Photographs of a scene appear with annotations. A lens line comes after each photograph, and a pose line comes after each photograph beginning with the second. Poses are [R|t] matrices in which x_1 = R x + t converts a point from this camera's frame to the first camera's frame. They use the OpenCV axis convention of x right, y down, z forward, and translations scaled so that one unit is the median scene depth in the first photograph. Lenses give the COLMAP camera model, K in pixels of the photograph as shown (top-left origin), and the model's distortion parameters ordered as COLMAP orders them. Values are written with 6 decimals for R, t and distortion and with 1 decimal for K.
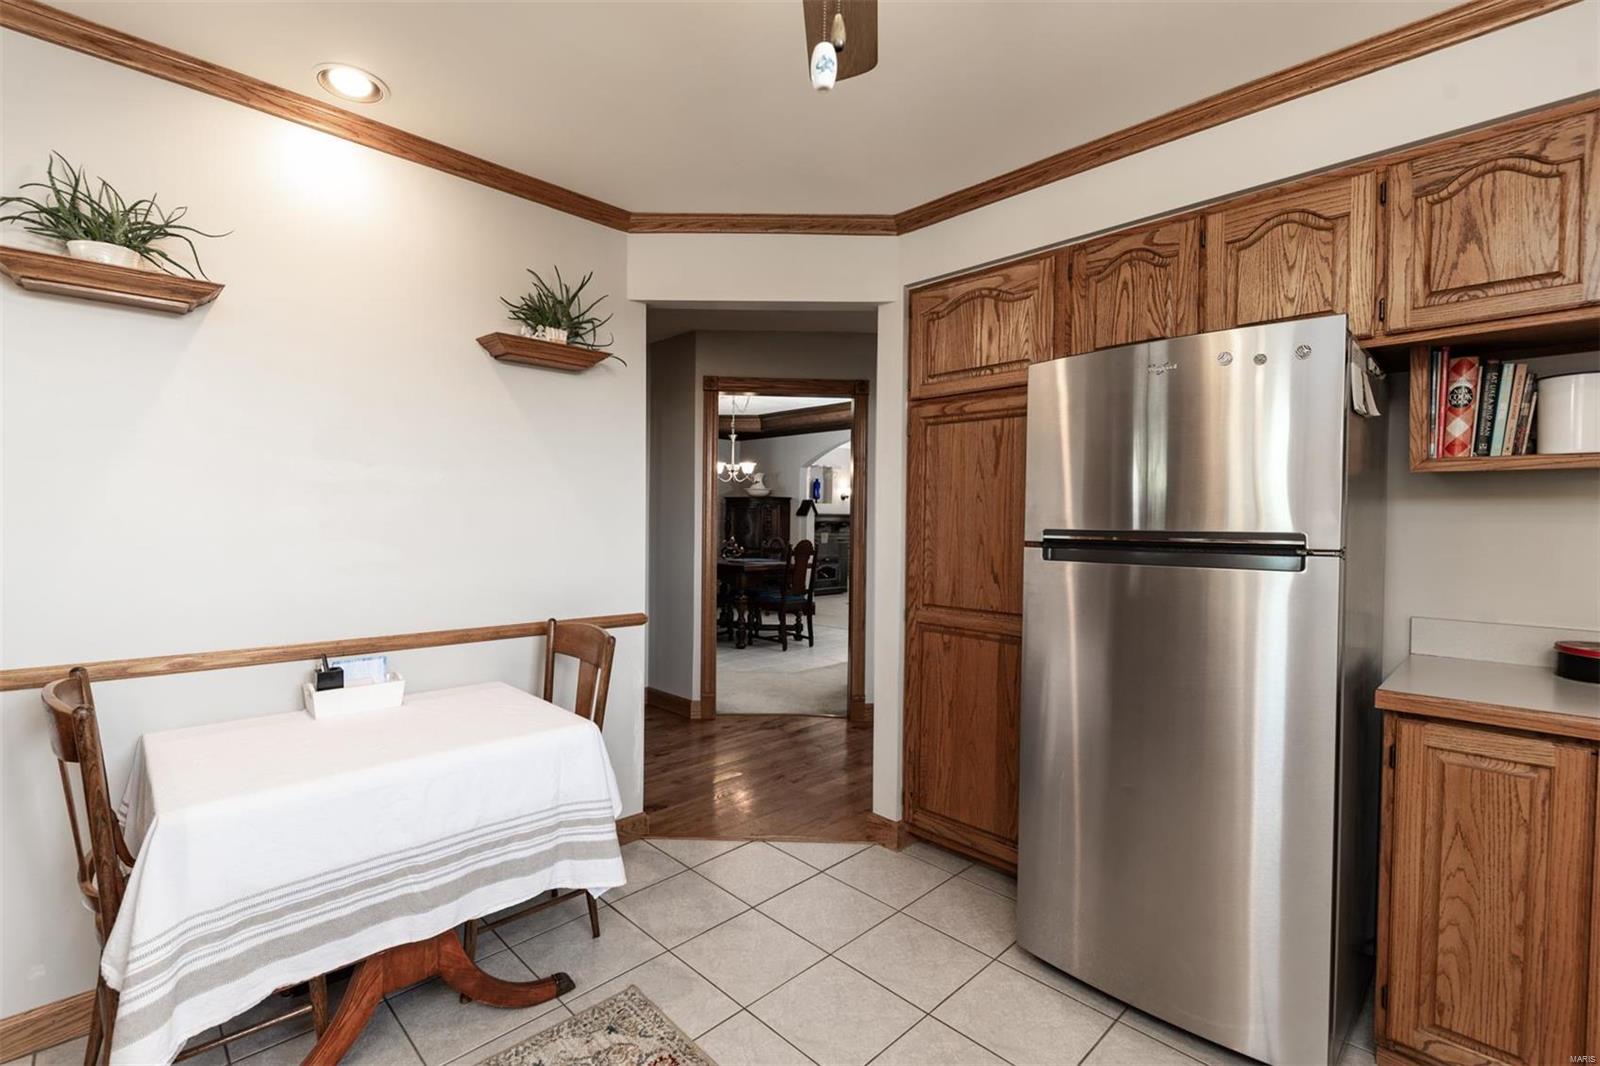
lens RADIAL K [[711.1, 0, 795.8], [0, 711.1, 537.9], [0, 0, 1]] dist [0.001812, -0.001142]
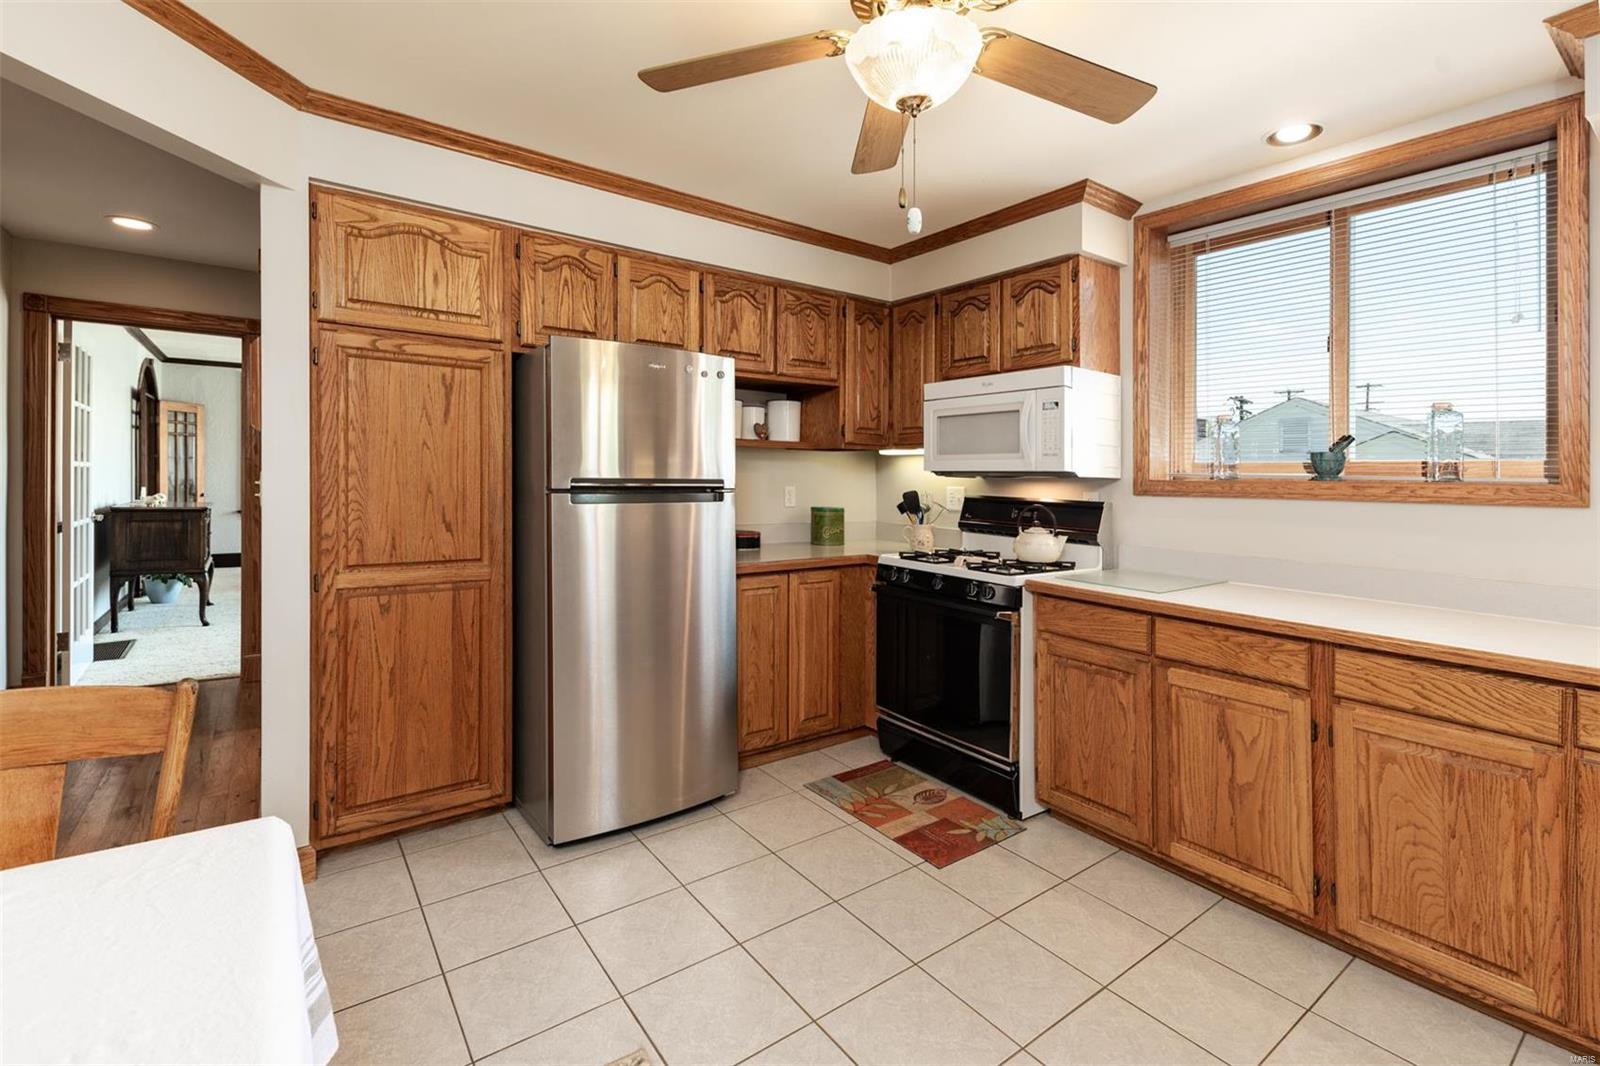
lens RADIAL K [[711.1, 0, 790.8], [0, 711.1, 474.7], [0, 0, 1]] dist [0.001812, -0.001142]
pose [[0.140691, -0.001520, 0.990052, -0.633251], [0.012834, 0.999918, -0.000289, -0.009684], [-0.989970, 0.012747, 0.140699, 0.384214]]
